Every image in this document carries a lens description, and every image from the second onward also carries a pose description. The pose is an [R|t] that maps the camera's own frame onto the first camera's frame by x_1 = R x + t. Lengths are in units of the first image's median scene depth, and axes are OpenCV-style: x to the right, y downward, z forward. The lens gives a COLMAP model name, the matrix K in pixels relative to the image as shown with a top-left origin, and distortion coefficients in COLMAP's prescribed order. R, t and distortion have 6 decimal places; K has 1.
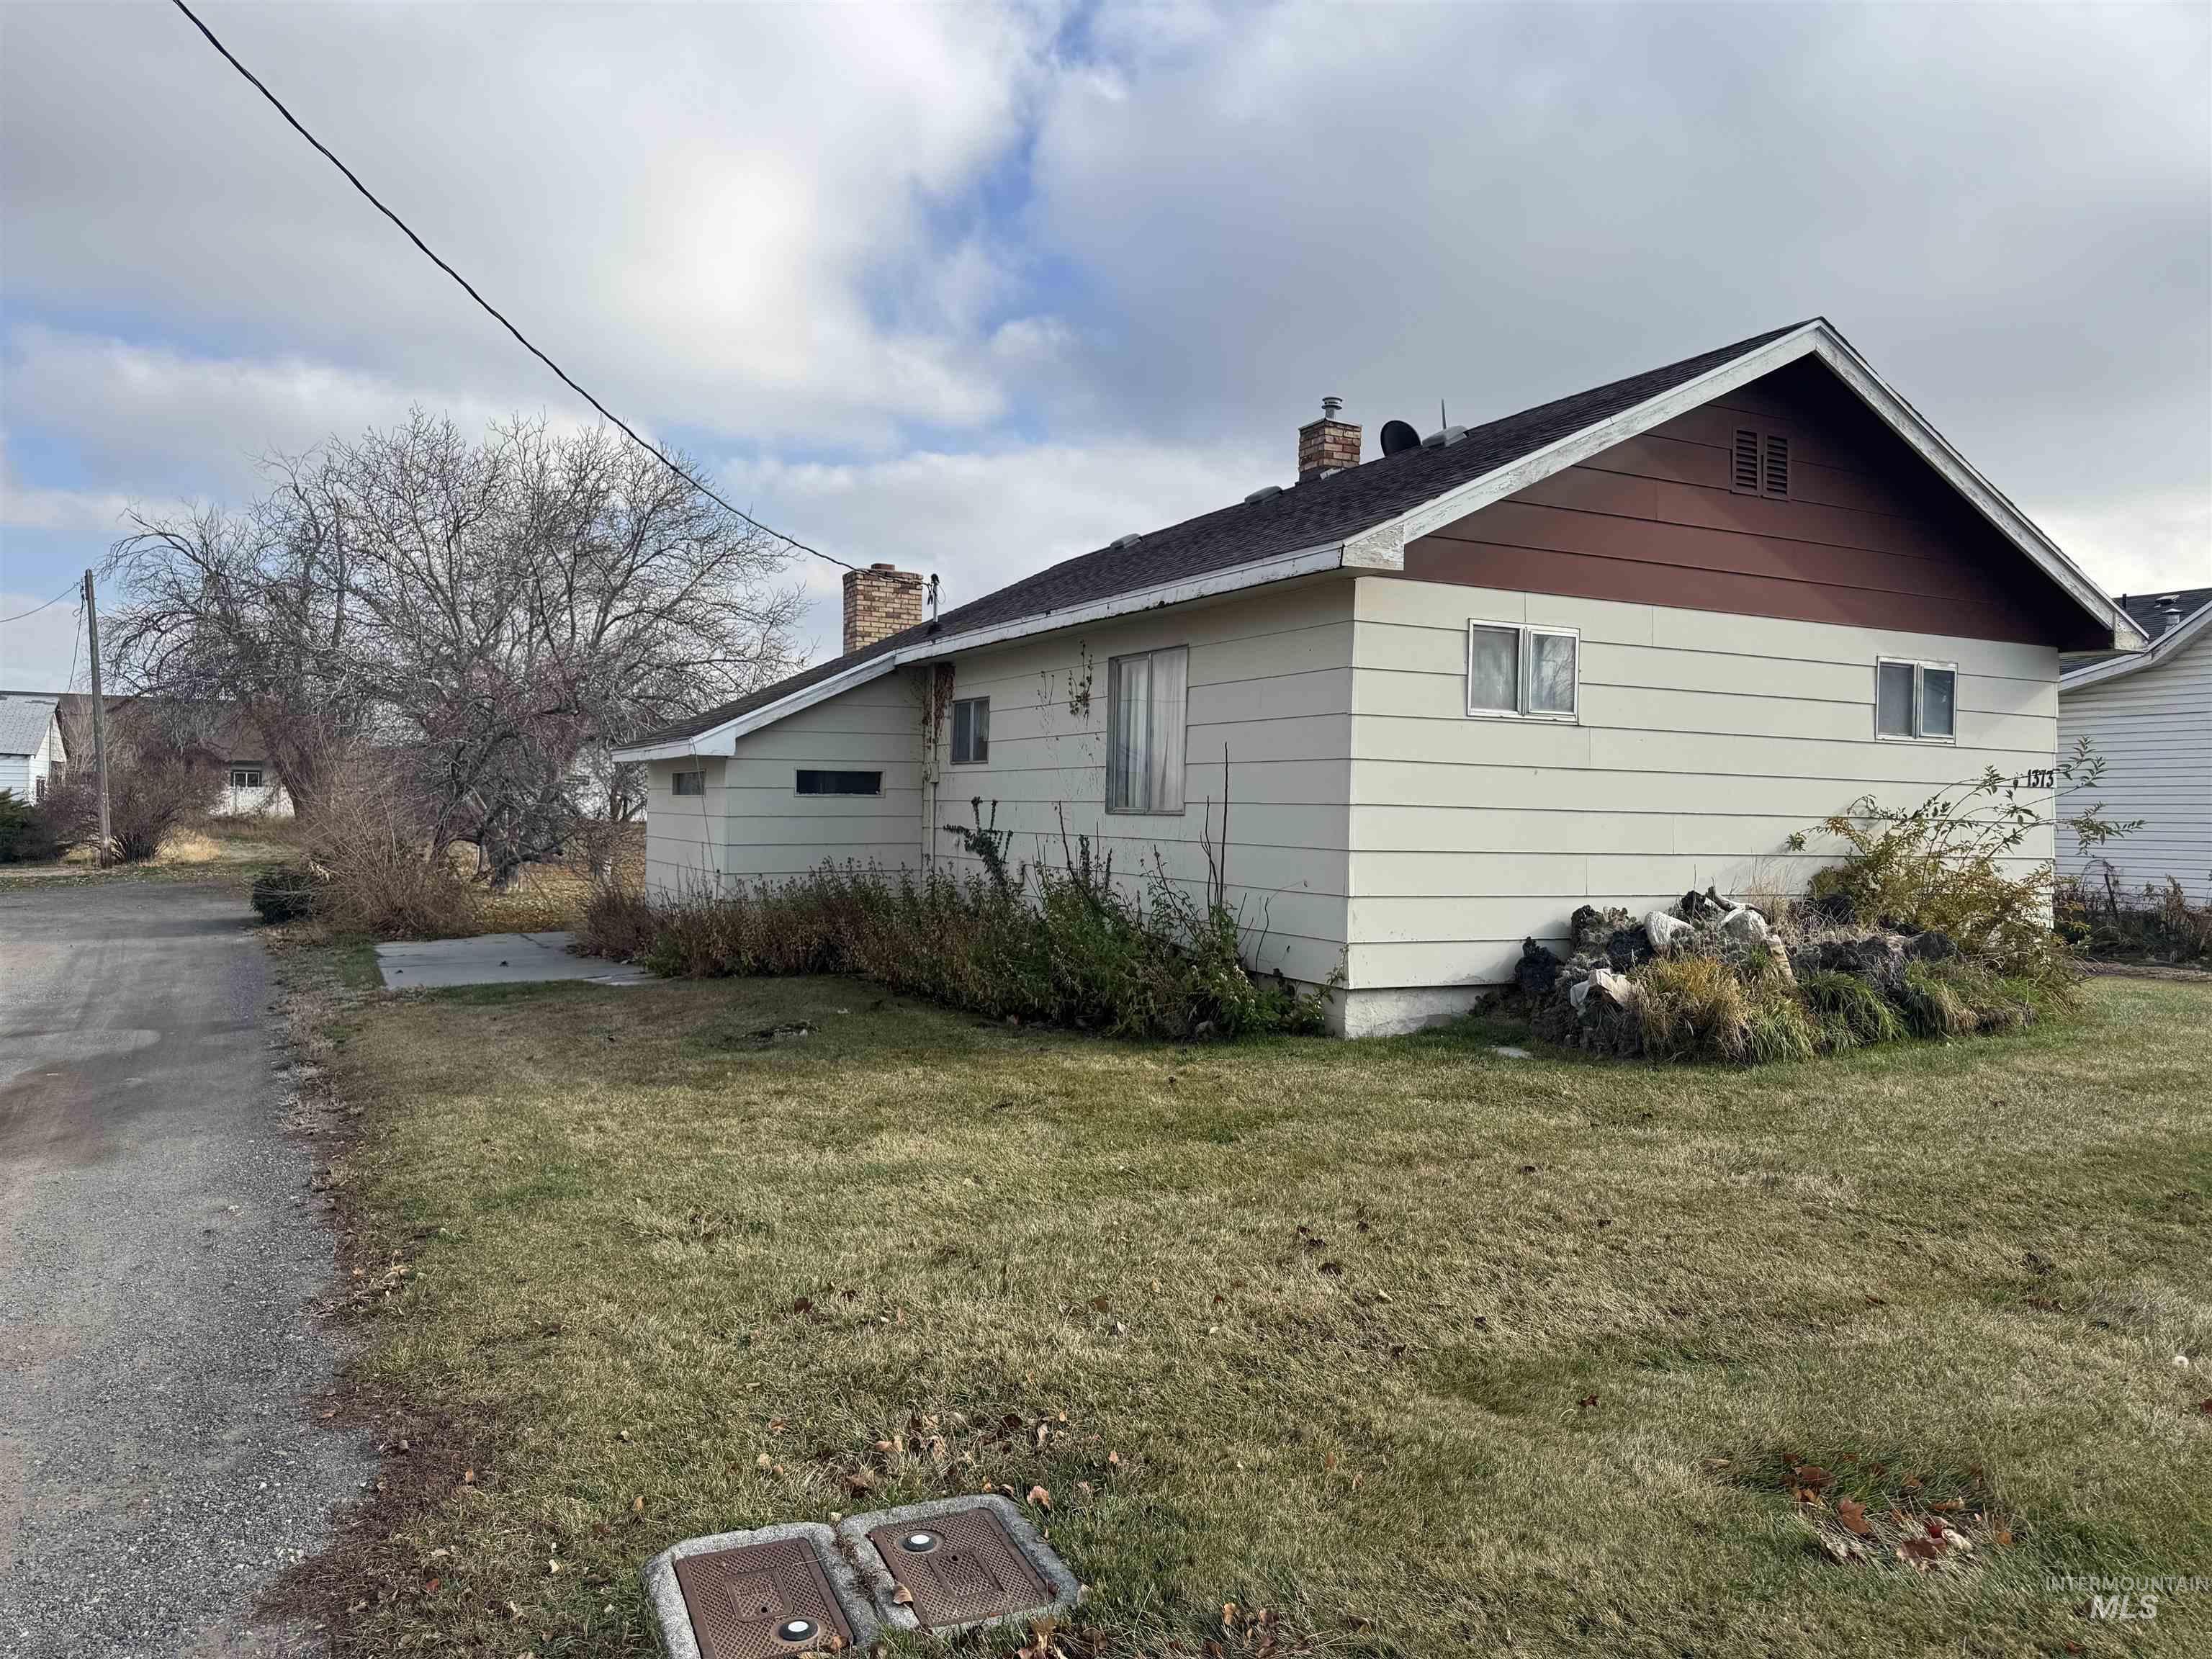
lens RADIAL K [[1551.6, 0, 1098.9], [0, 1551.6, 832.6], [0, 0, 1]] dist [0.110782, -0.179146]
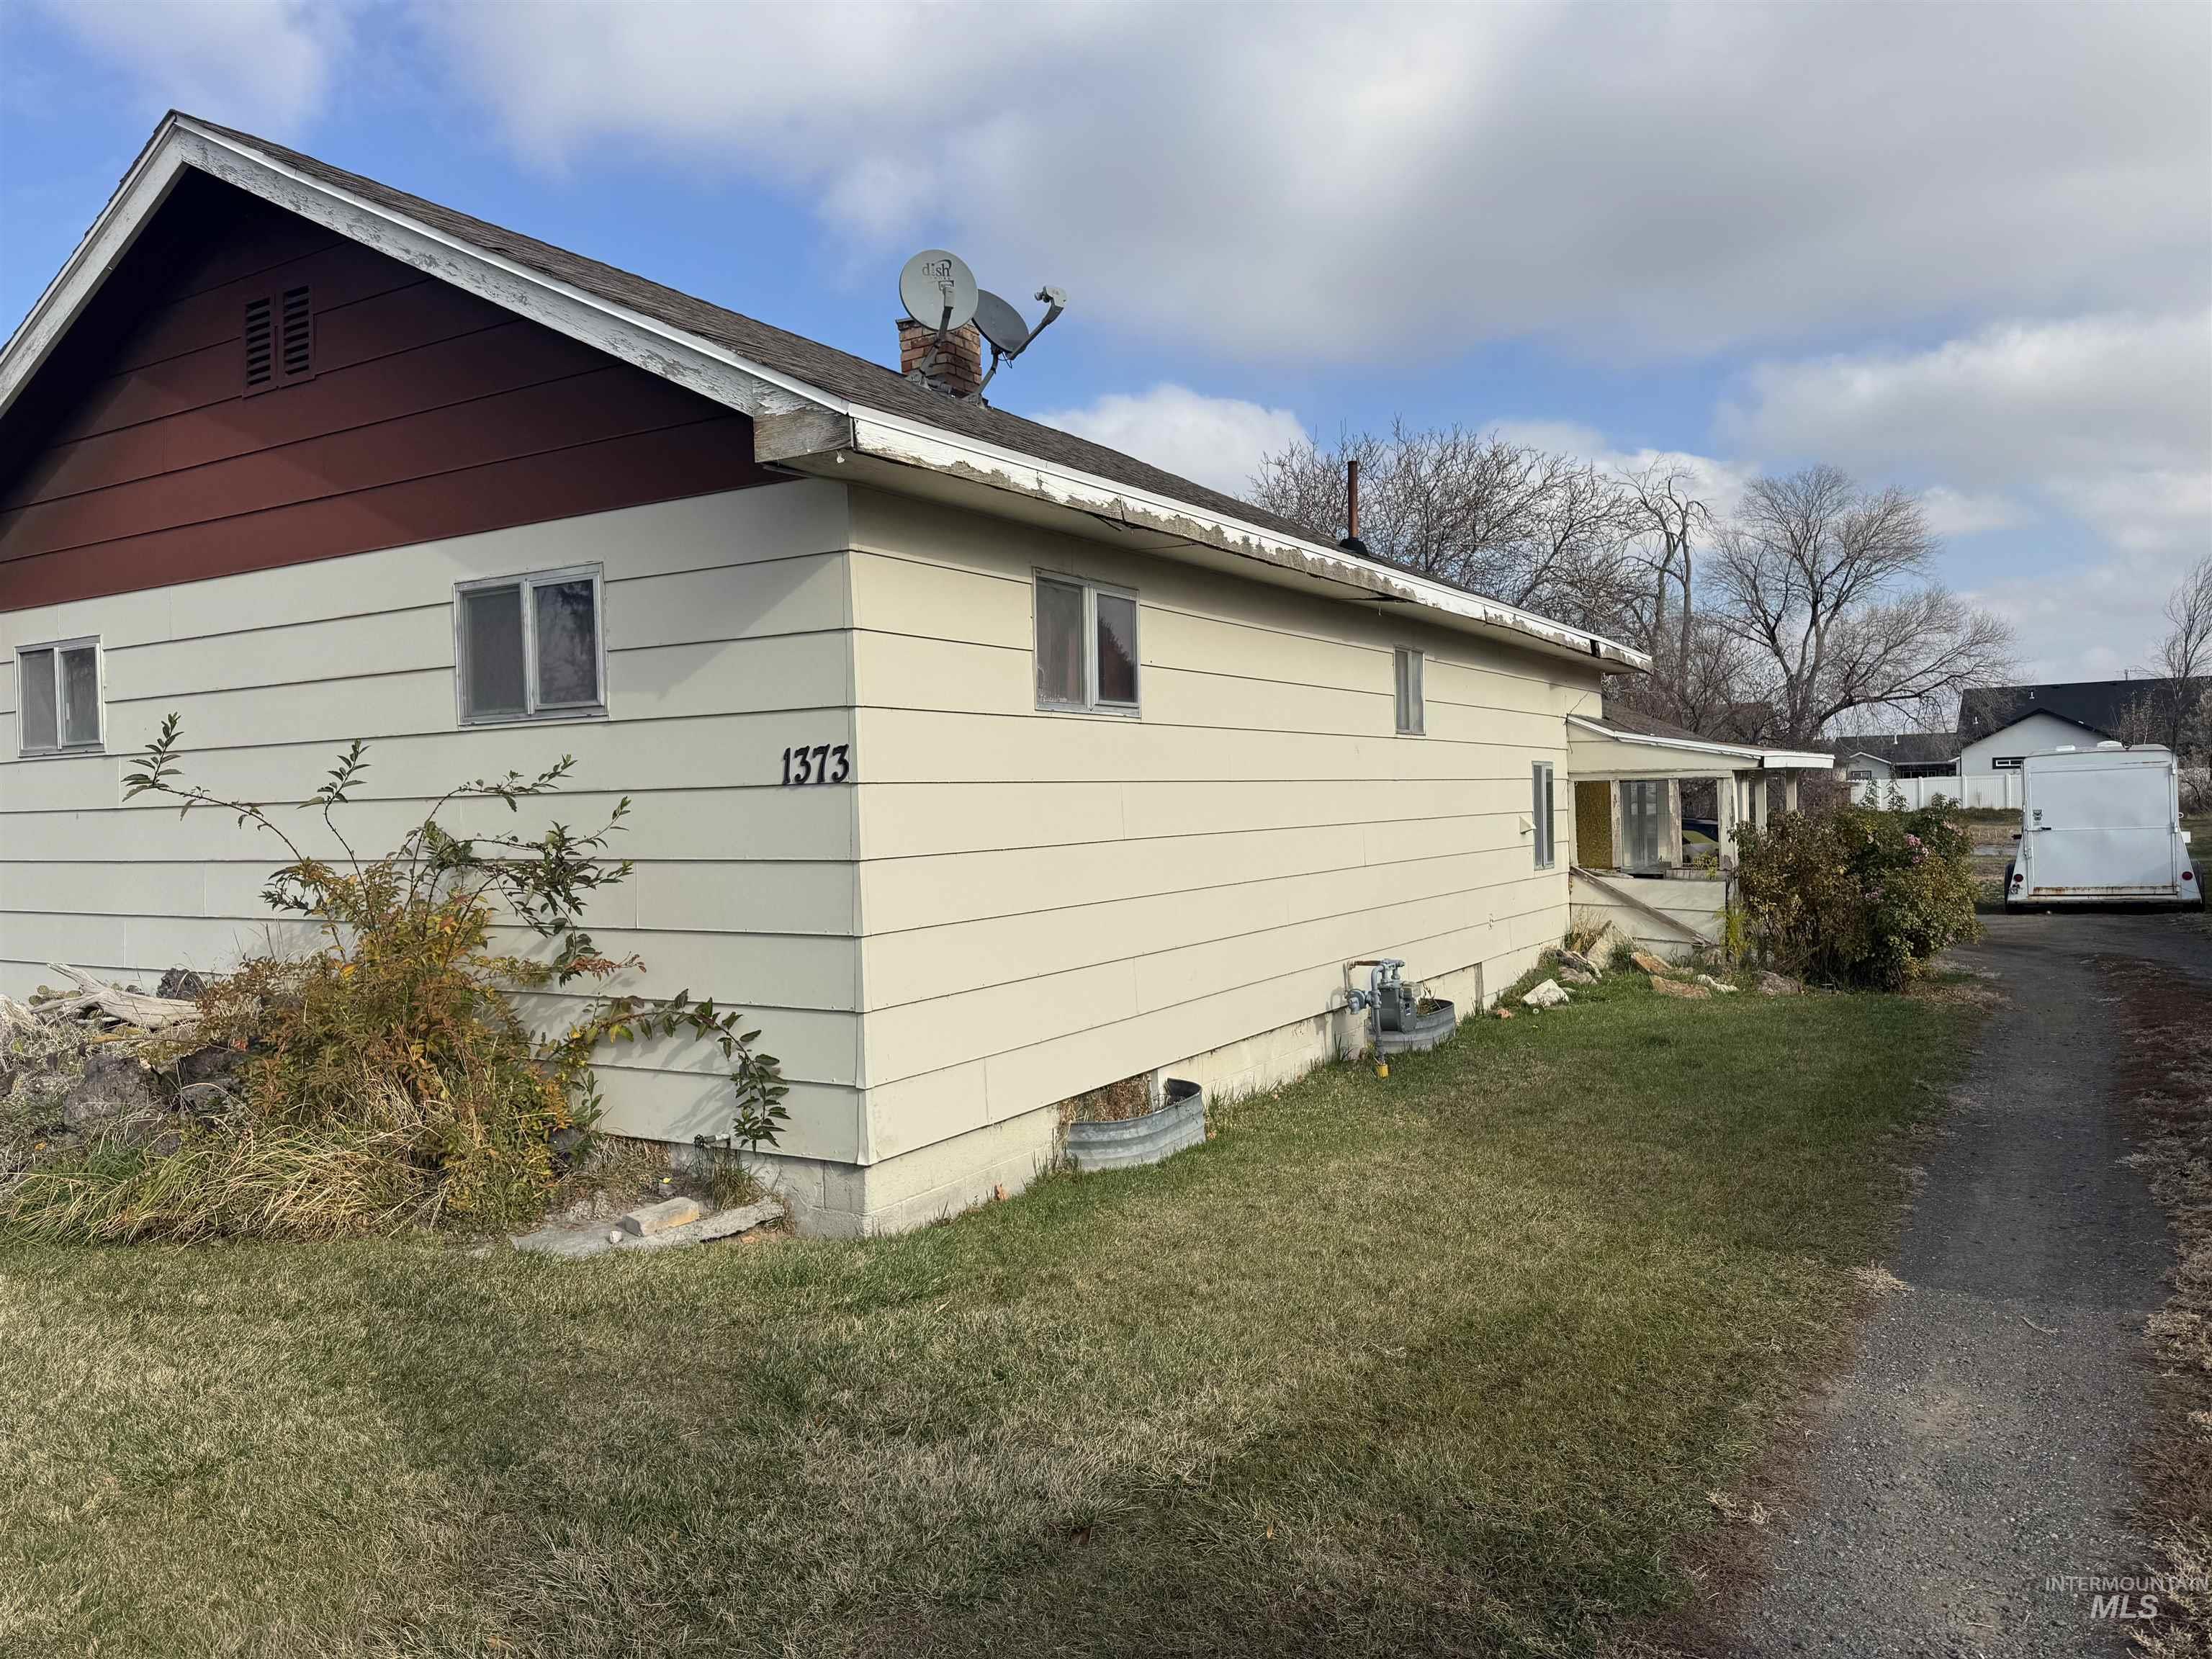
lens RADIAL K [[1551.6, 0, 1098.9], [0, 1551.6, 832.6], [0, 0, 1]] dist [0.110782, -0.179146]
pose [[0.512734, -0.014269, -0.858429, 1.093633], [0.022628, 0.999739, -0.003103, -0.012774], [0.858249, -0.017833, 0.512923, 0.886430]]
